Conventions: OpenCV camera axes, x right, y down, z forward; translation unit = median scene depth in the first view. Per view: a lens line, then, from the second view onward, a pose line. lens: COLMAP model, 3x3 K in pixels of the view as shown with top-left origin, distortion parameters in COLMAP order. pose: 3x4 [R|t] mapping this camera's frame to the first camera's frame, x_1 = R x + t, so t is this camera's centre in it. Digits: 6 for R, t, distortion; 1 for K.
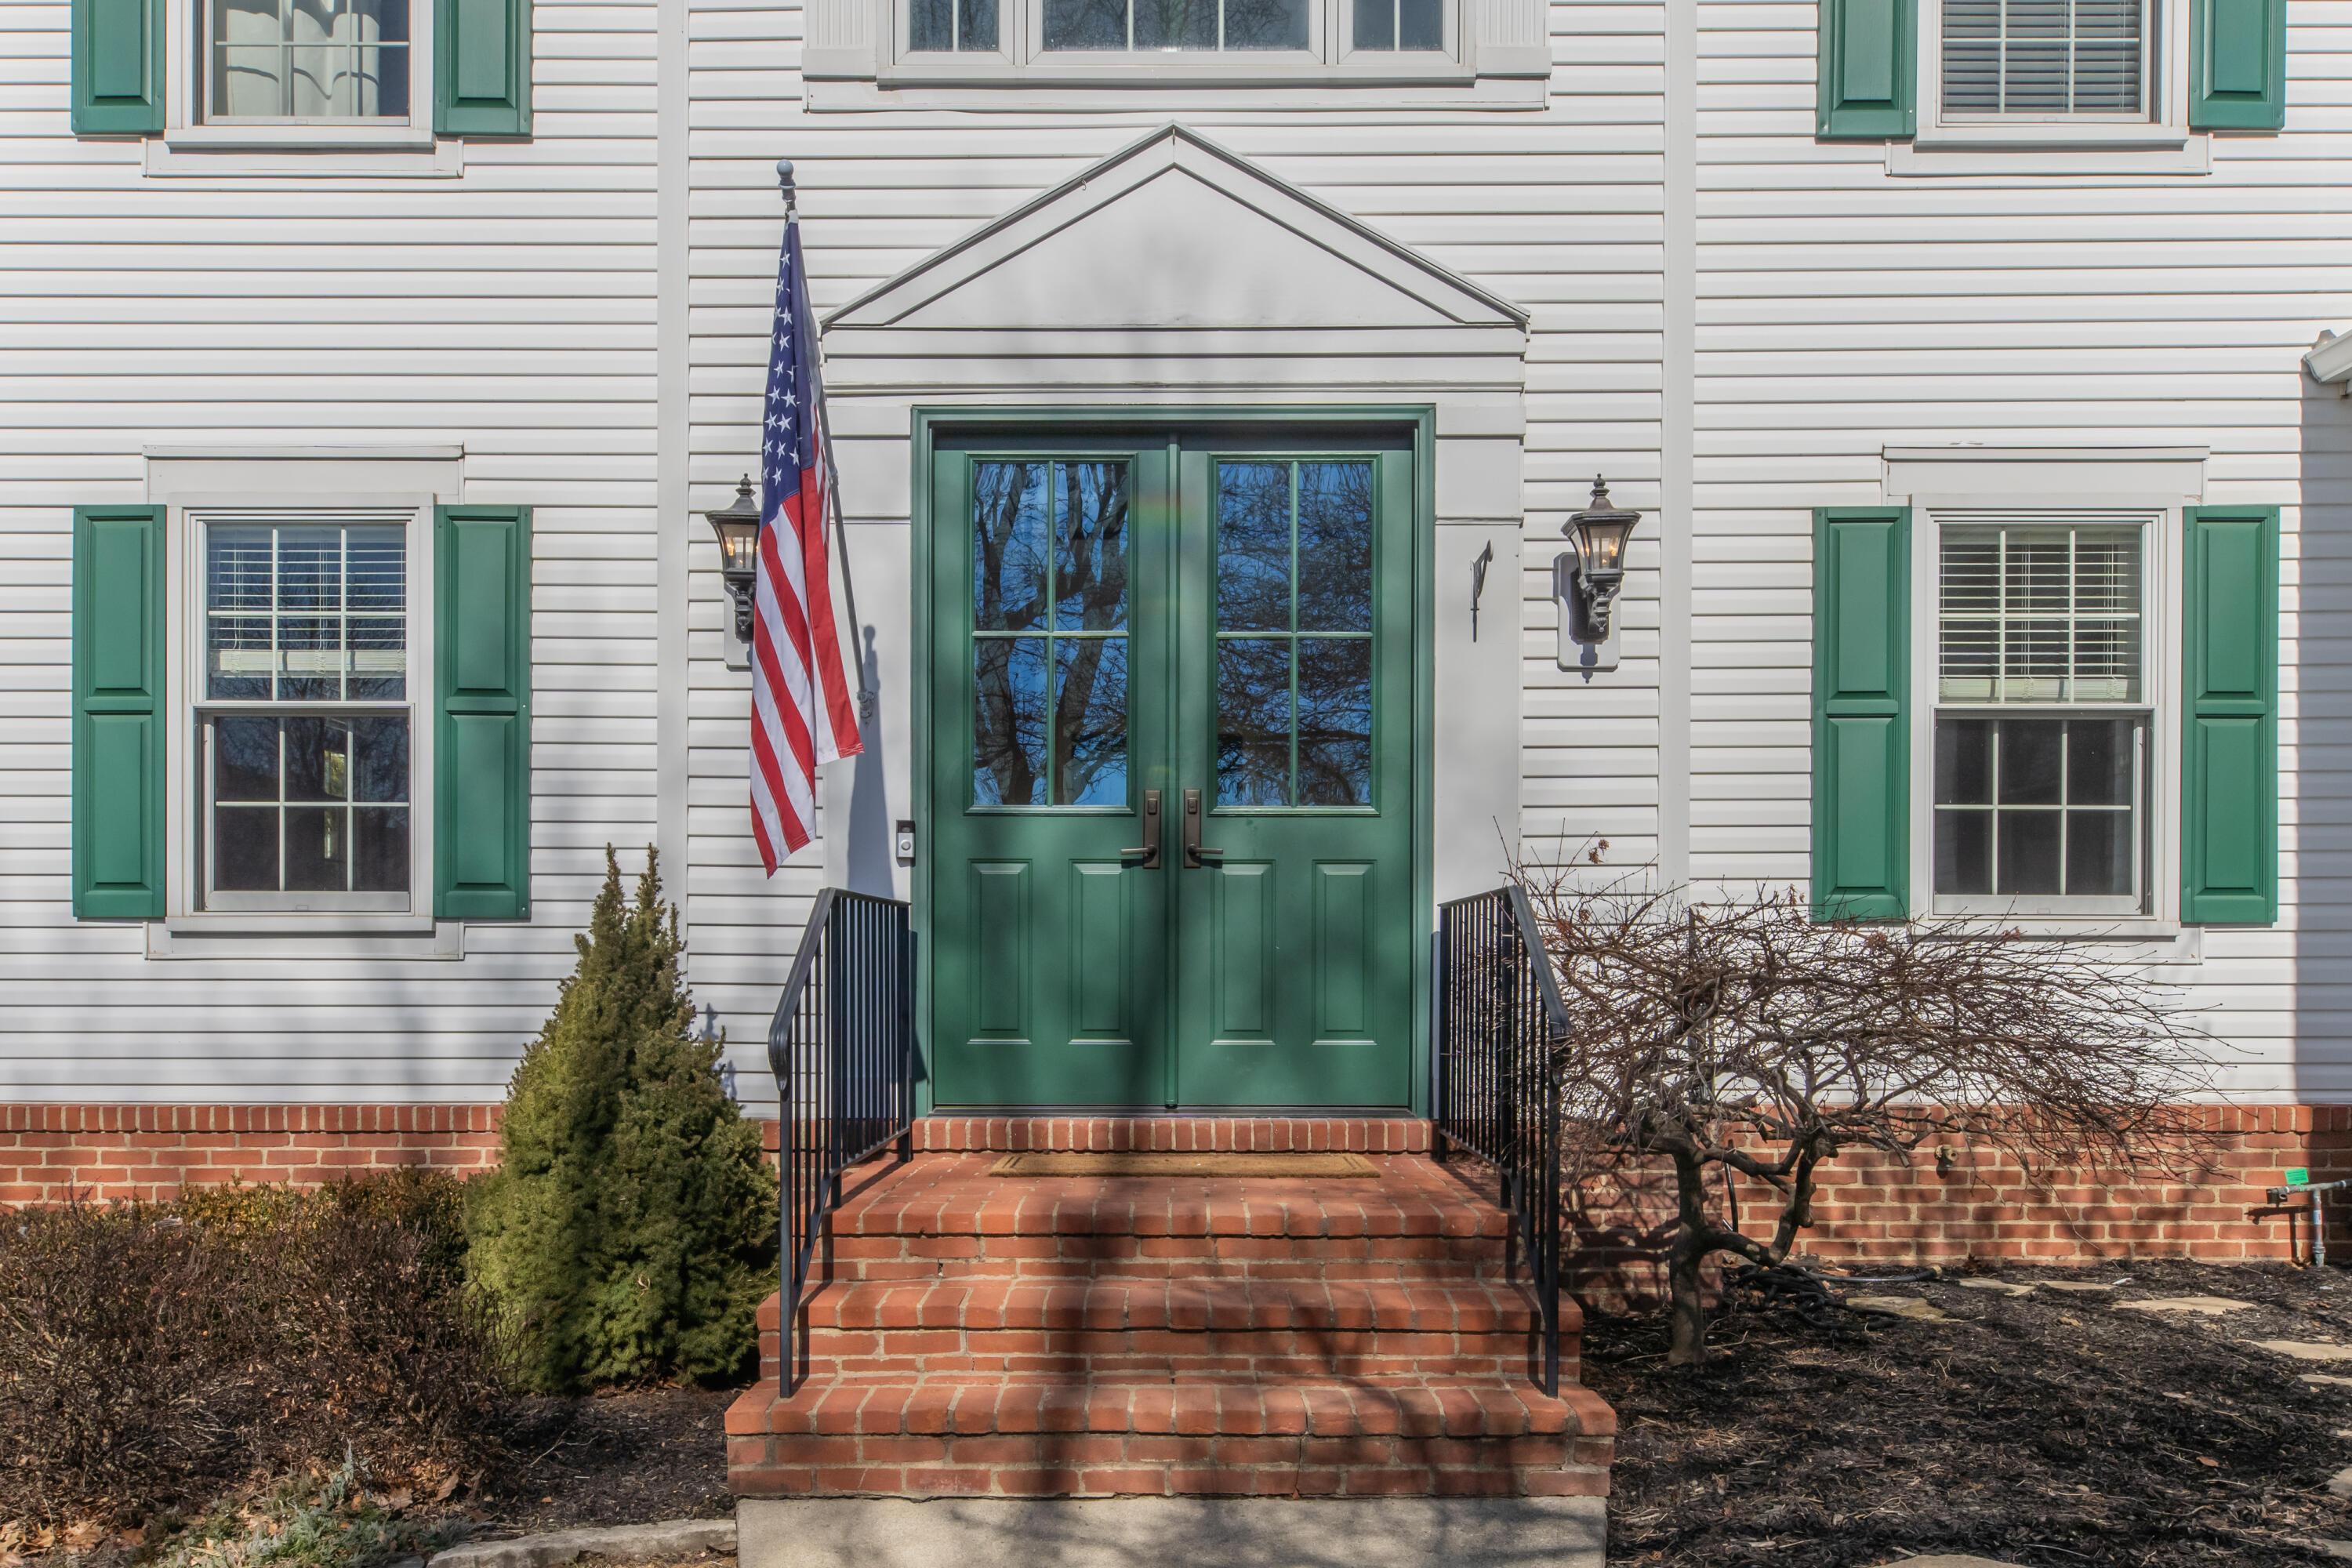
lens RADIAL K [[1084.2, 0, 1449.7], [0, 1084.2, 942.9], [0, 0, 1]] dist [0.027721, -0.000540]
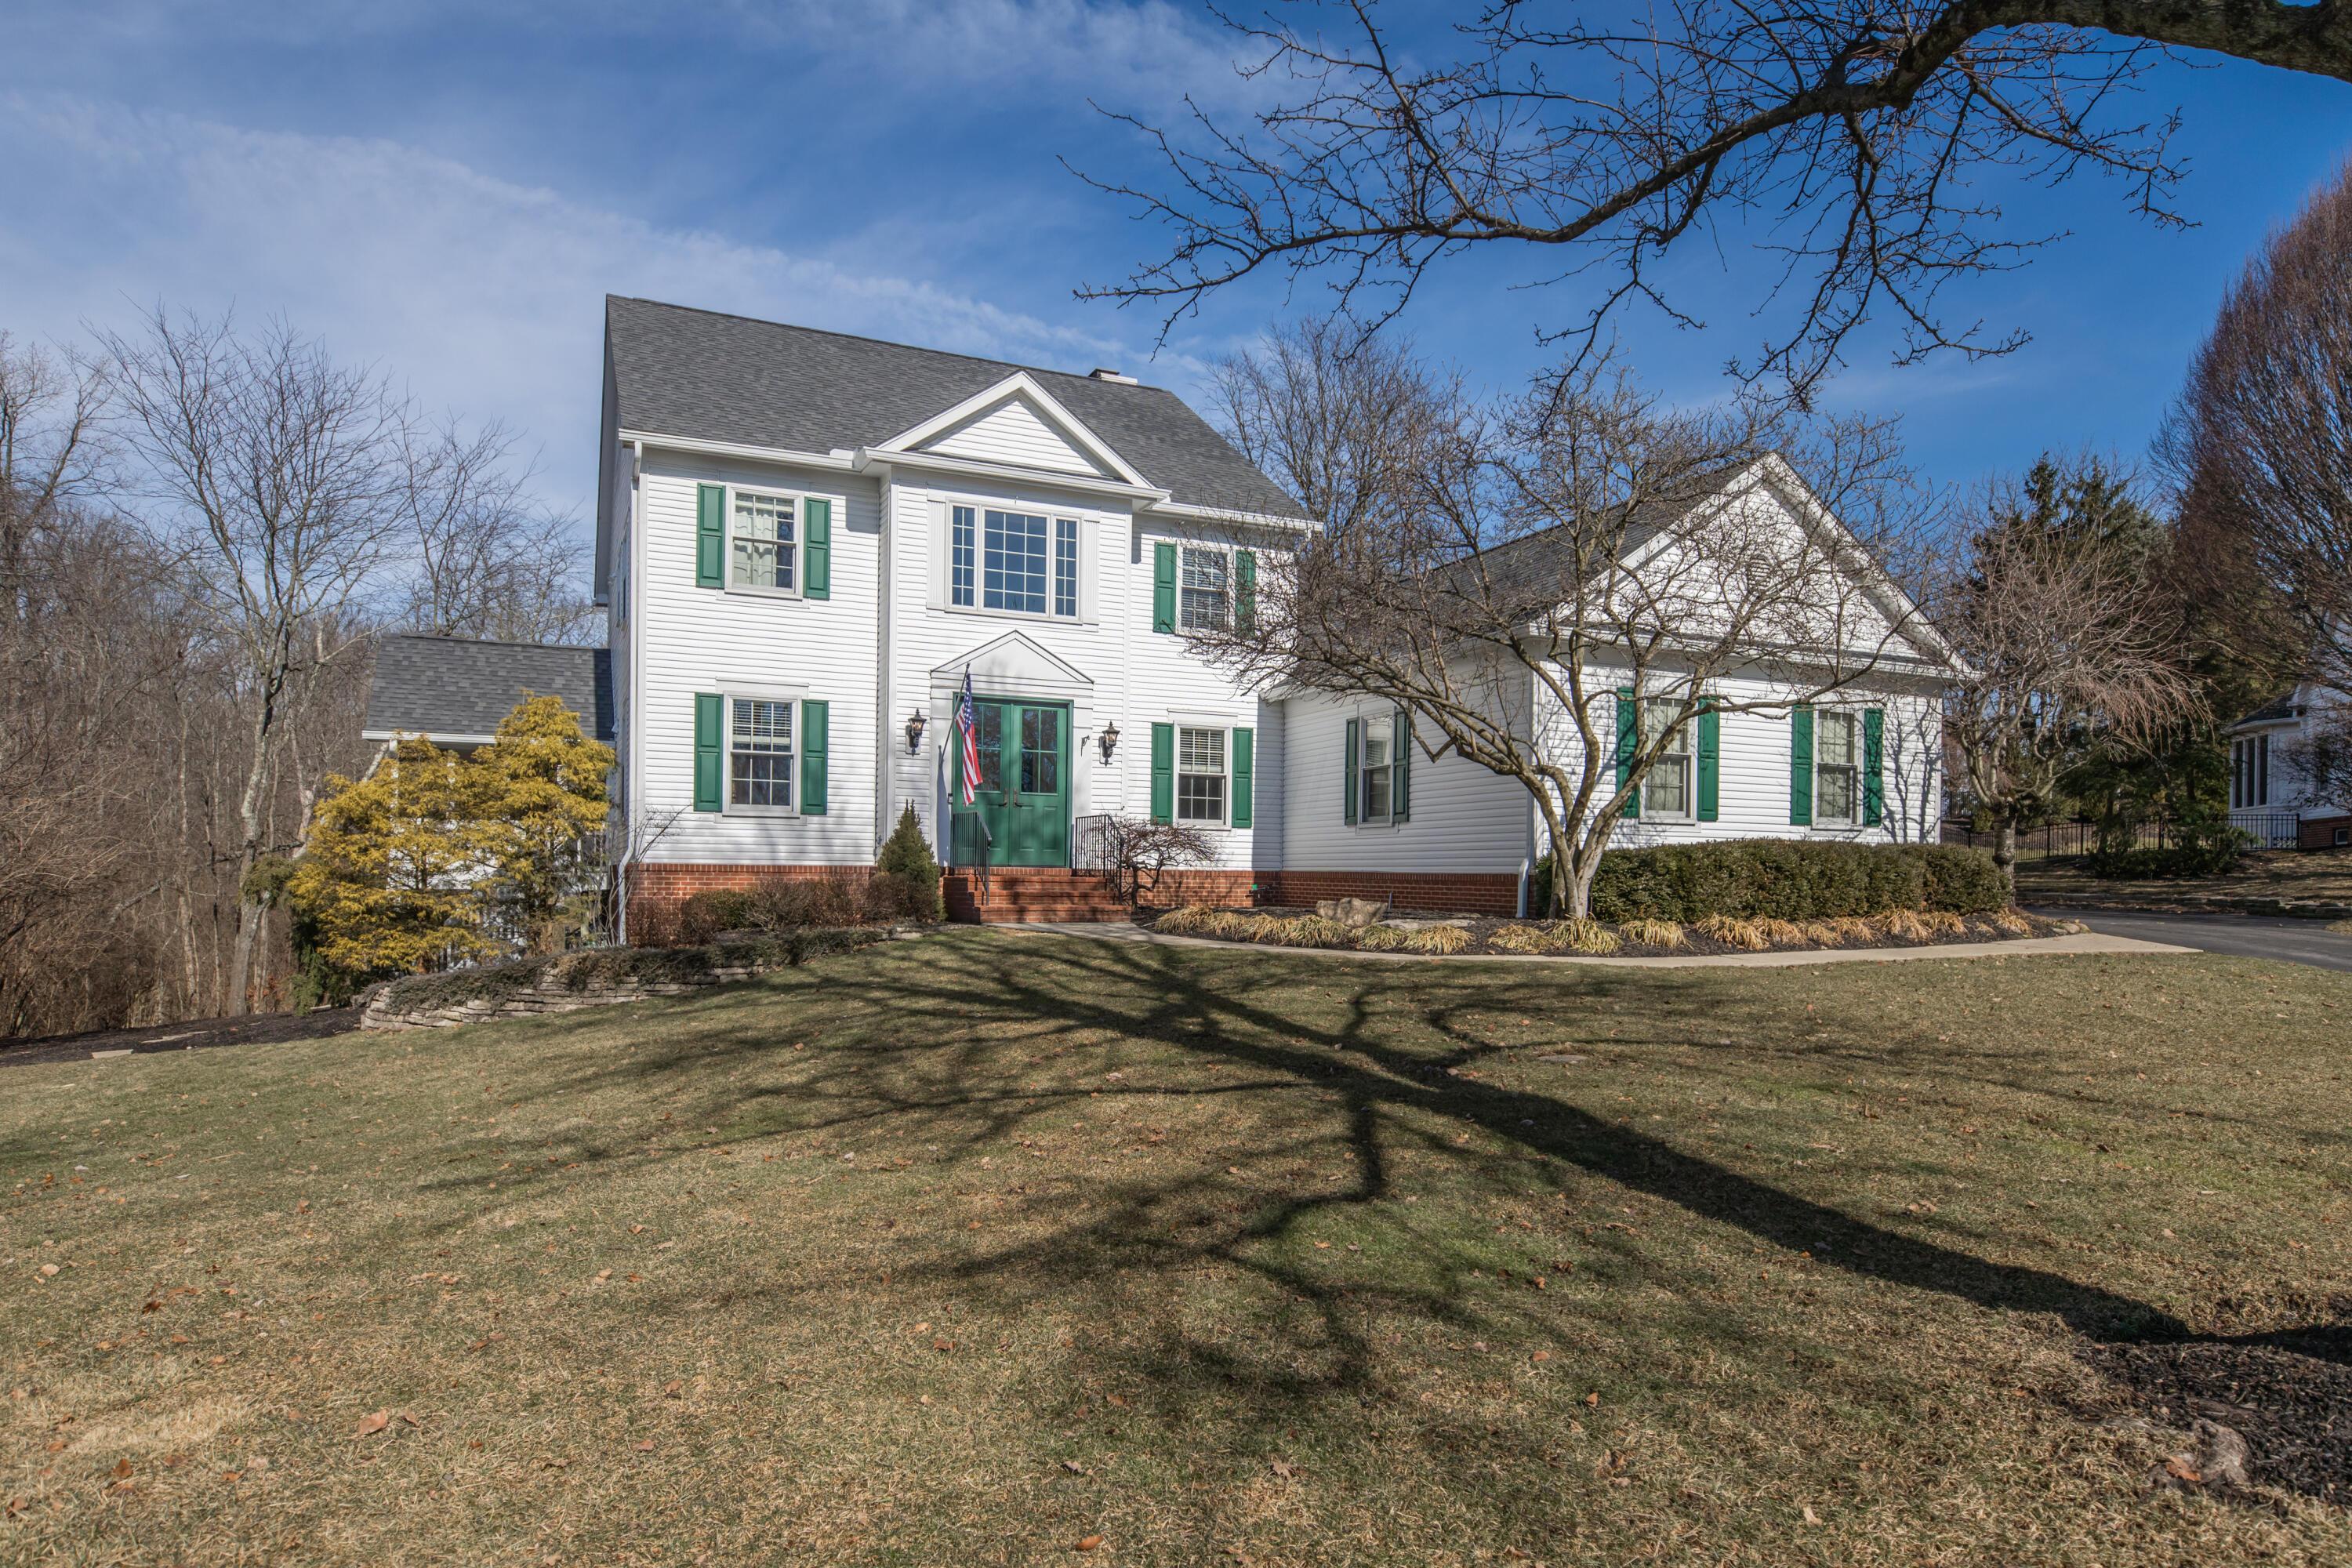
lens RADIAL K [[1072.1, 0, 1176.0], [0, 1072.1, 784.0], [0, 0, 1]] dist [-0.000052, -0.001329]
pose [[0.907392, 0.044146, 0.417961, -1.247228], [-0.016412, 0.997432, -0.069721, 0.105301], [-0.419965, 0.056405, 0.905786, -2.642254]]
